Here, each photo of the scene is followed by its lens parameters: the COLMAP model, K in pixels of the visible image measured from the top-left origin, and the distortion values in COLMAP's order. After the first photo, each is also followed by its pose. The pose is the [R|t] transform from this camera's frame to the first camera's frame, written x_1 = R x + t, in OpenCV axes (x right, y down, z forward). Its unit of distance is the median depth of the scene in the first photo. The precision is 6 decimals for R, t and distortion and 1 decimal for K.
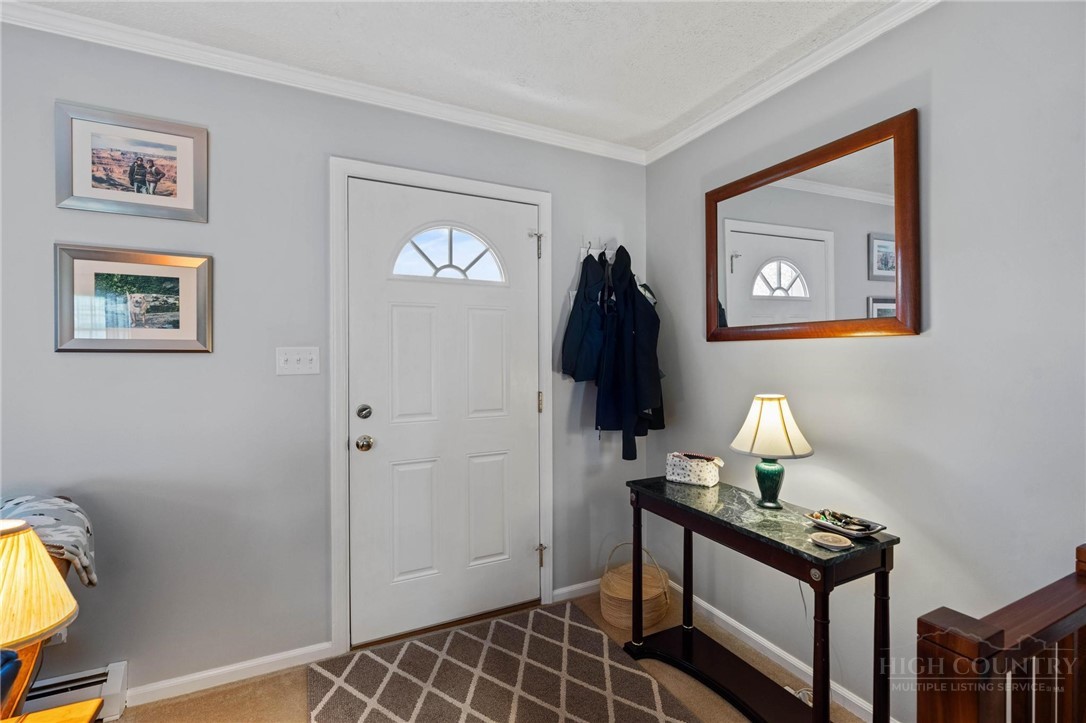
lens RADIAL K [[487.7, 0, 542.1], [0, 487.7, 357.5], [0, 0, 1]] dist [-0.010983, 0.003901]
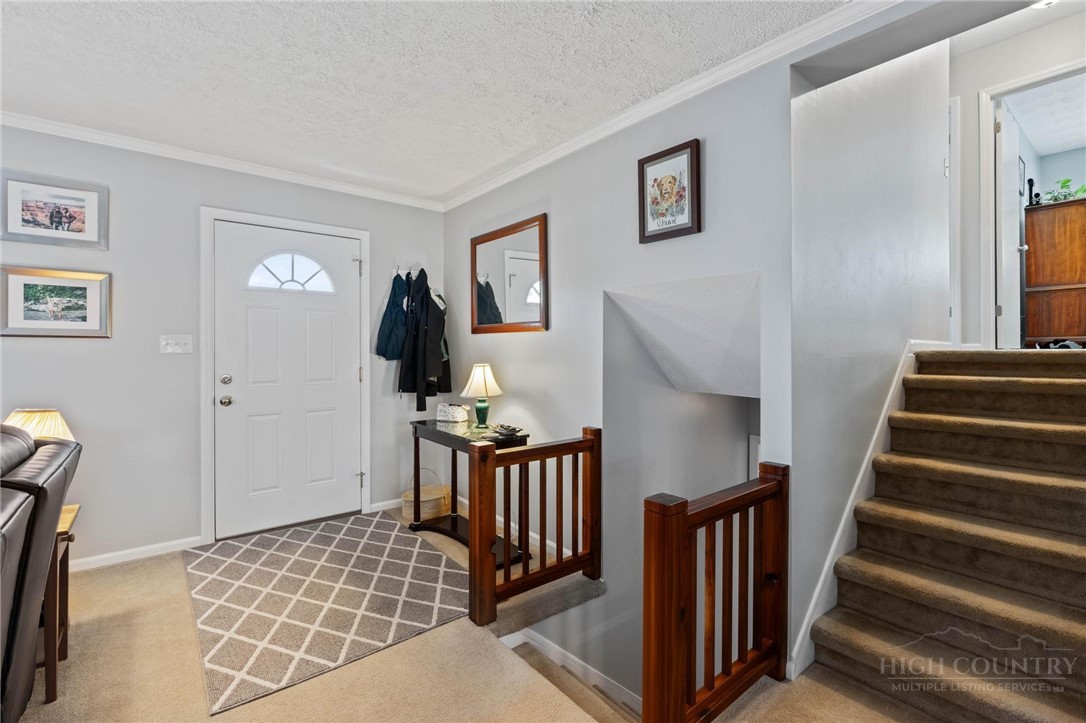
lens RADIAL K [[487.7, 0, 543.0], [0, 487.7, 350.5], [0, 0, 1]] dist [-0.010983, 0.003901]
pose [[0.976194, 0.001120, 0.216896, 0.260148], [-0.000466, 0.999995, -0.003067, 0.029134], [-0.216898, 0.002893, 0.976190, -0.664457]]
